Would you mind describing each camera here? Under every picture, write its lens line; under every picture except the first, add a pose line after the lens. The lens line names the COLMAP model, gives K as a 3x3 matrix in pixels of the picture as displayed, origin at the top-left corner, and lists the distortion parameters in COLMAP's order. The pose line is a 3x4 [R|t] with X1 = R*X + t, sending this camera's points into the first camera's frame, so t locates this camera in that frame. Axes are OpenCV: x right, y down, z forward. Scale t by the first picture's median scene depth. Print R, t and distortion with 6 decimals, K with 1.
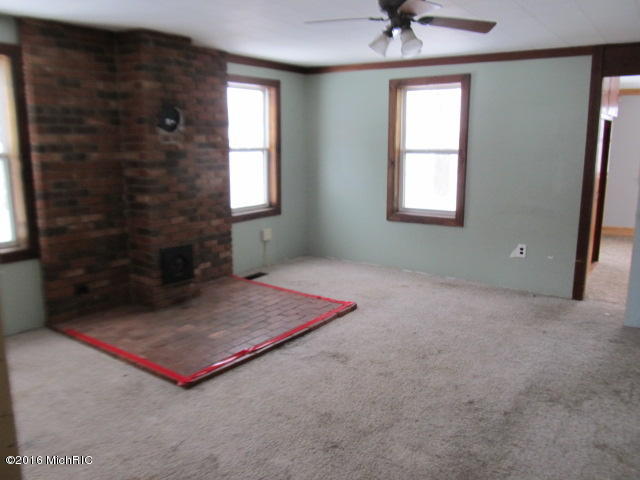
lens RADIAL K [[522.3, 0, 320.0], [0, 522.3, 240.0], [0, 0, 1]] dist [-0.072685, 0.026742]
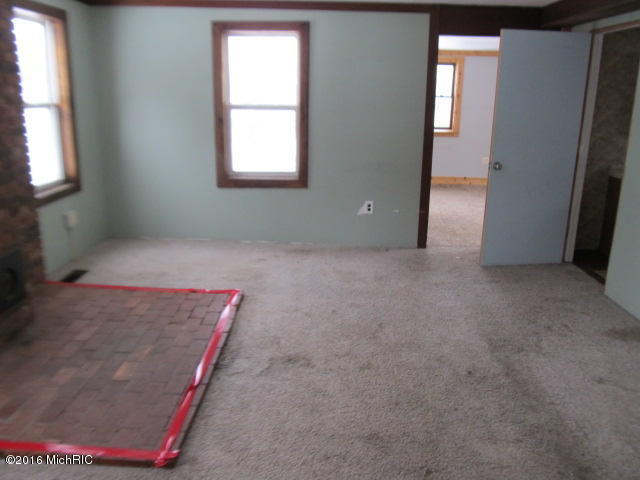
lens RADIAL K [[522.3, 0, 320.0], [0, 522.3, 240.0], [0, 0, 1]] dist [-0.072685, 0.026742]
pose [[0.823456, -0.135195, 0.551037, -0.263321], [0.087364, 0.989827, 0.112296, -0.039554], [-0.560613, -0.044330, 0.826890, 0.217485]]
